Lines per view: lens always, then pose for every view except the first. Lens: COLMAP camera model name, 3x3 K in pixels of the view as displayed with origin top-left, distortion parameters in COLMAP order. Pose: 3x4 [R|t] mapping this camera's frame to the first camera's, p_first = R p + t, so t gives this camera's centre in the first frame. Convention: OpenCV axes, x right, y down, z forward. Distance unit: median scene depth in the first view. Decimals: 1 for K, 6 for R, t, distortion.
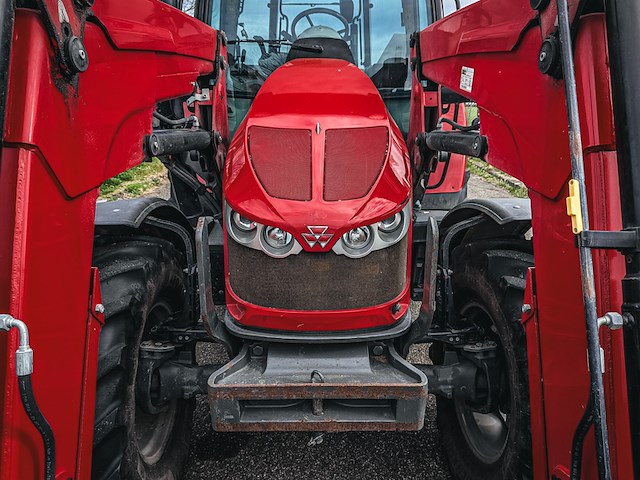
lens RADIAL K [[466.5, 0, 316.4], [0, 466.5, 228.2], [0, 0, 1]] dist [0.060637, -0.092816]
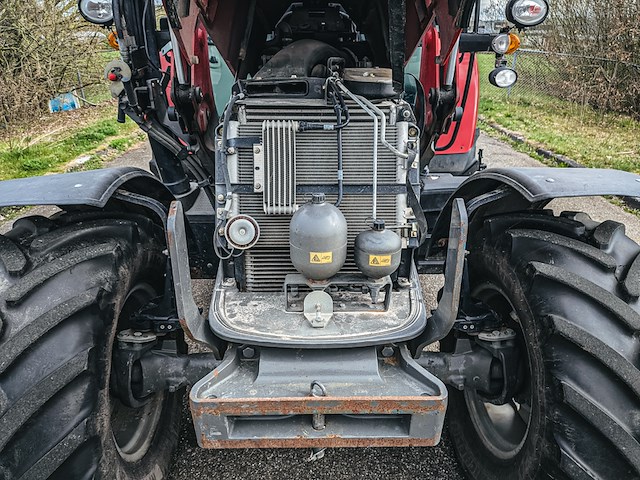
lens RADIAL K [[461.3, 0, 317.4], [0, 461.3, 234.9], [0, 0, 1]] dist [0.075919, -0.119622]
pose [[0.999887, -0.003659, 0.014563, -0.007768], [0.001917, 0.993027, 0.117872, -0.043960], [-0.014893, -0.117830, 0.992922, 0.140507]]
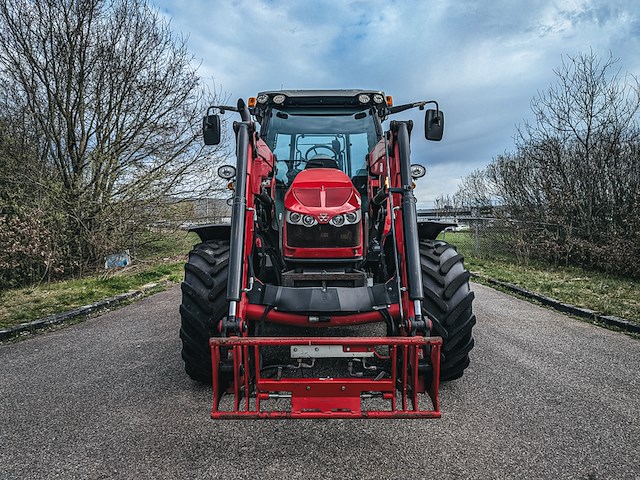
lens RADIAL K [[464.8, 0, 316.9], [0, 464.8, 245.0], [0, 0, 1]] dist [0.060408, -0.085573]
pose [[0.999961, -0.006438, 0.005964, -0.054326], [0.007666, 0.971569, -0.236633, 0.816623], [-0.004271, 0.236670, 0.971581, -1.600015]]
